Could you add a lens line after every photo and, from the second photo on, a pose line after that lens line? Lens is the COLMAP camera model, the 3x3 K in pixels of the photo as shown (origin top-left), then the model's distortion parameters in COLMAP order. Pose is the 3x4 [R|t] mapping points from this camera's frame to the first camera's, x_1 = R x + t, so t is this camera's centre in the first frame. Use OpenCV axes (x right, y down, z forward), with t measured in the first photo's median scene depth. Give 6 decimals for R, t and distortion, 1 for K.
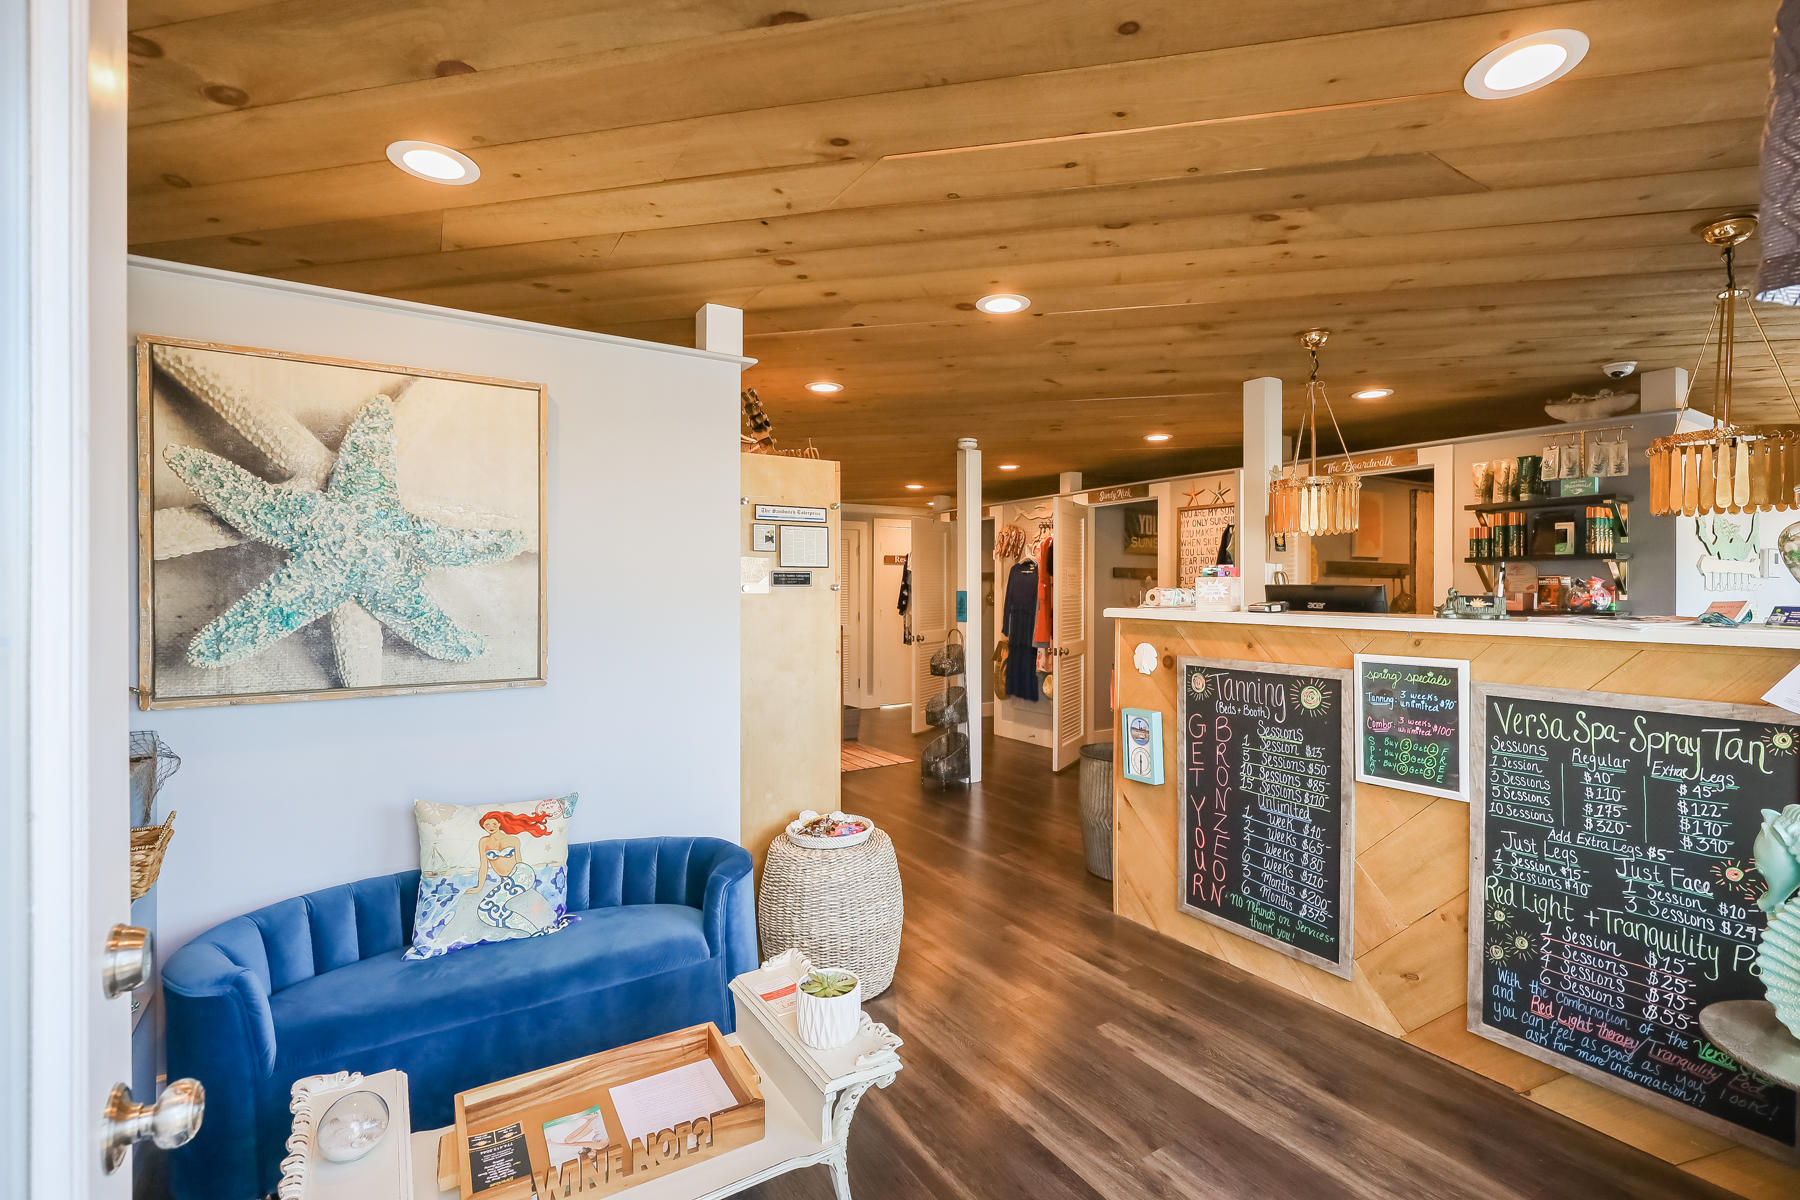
lens RADIAL K [[819.7, 0, 898.5], [0, 819.7, 592.2], [0, 0, 1]] dist [-0.002859, 0.000217]
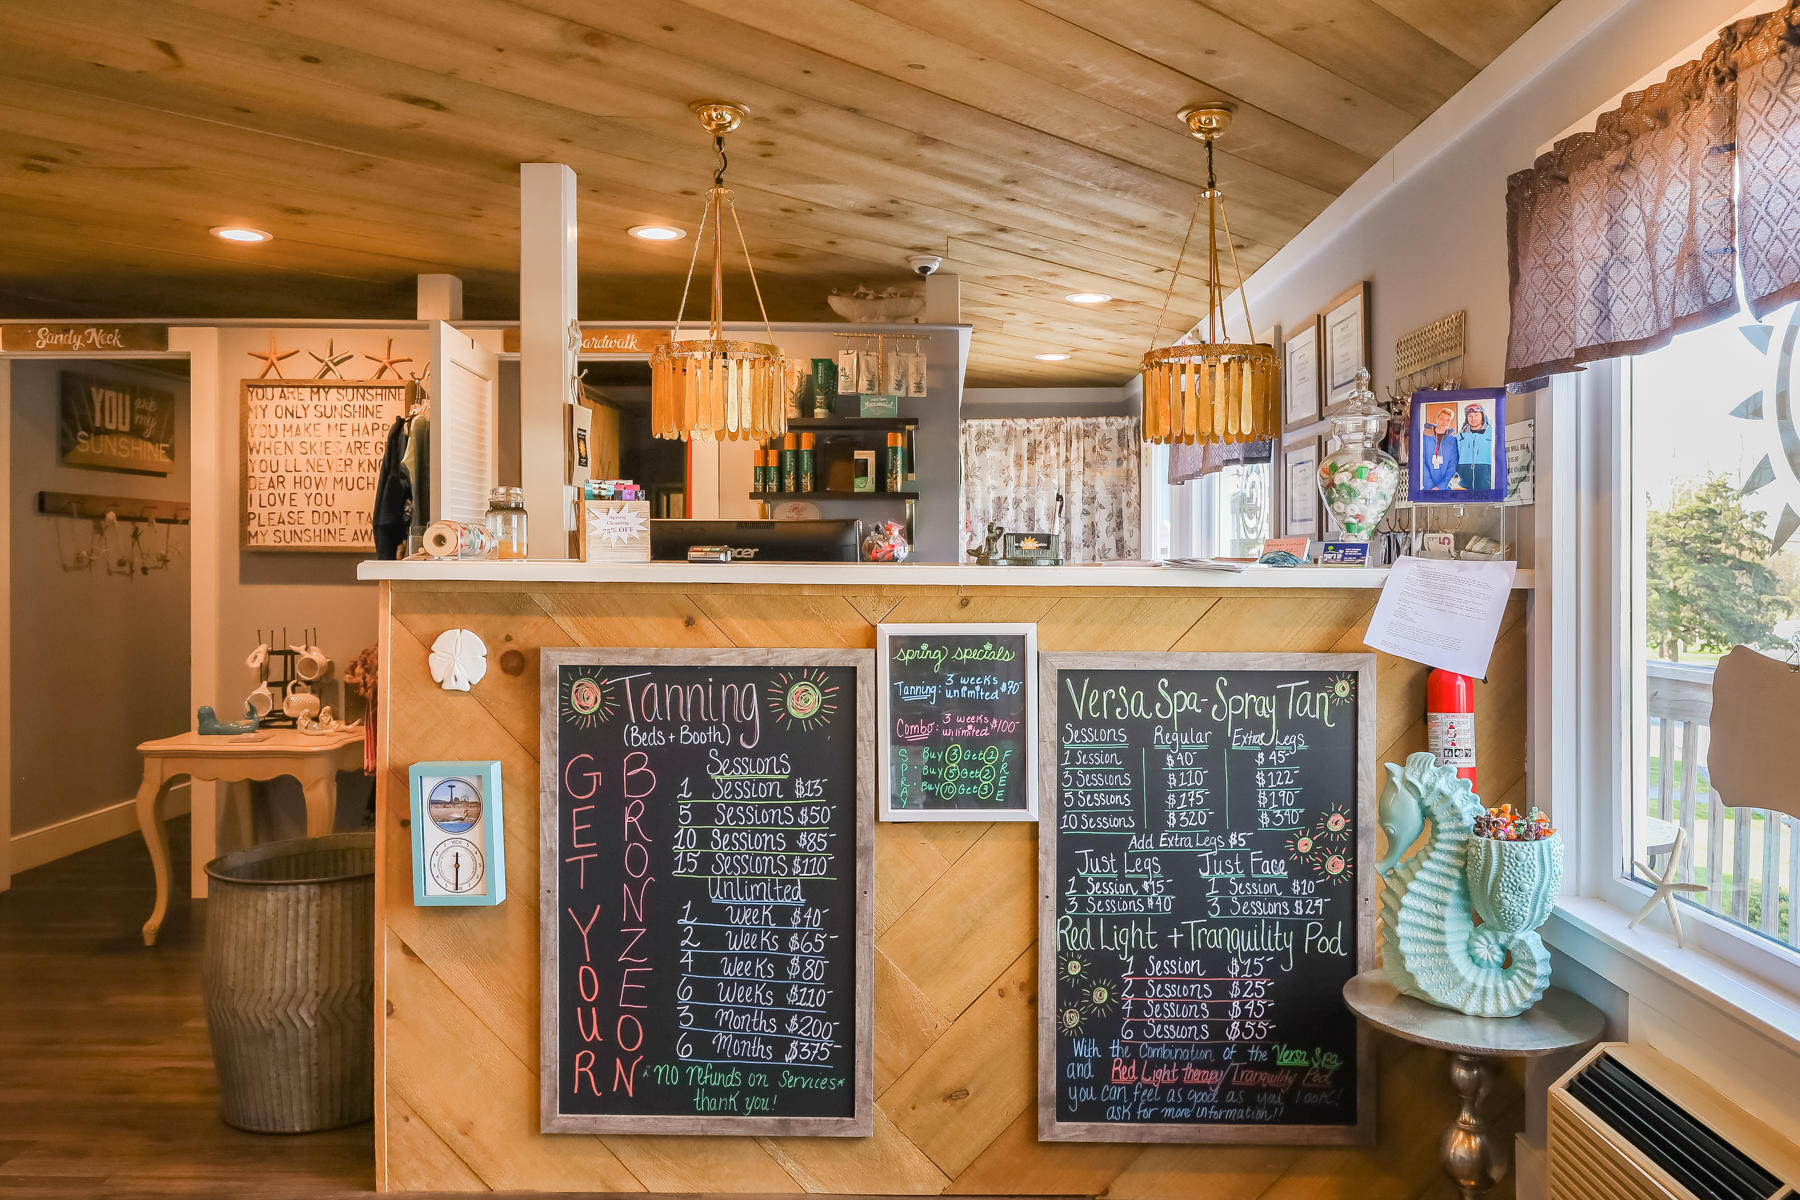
lens RADIAL K [[1313.1, 0, 919.3], [0, 1313.1, 562.2], [0, 0, 1]] dist [0.003045, -0.000904]
pose [[0.537491, -0.002469, 0.843266, -0.281722], [0.000284, 0.999996, 0.002747, 0.023347], [-0.843270, -0.001237, 0.537489, 0.405923]]
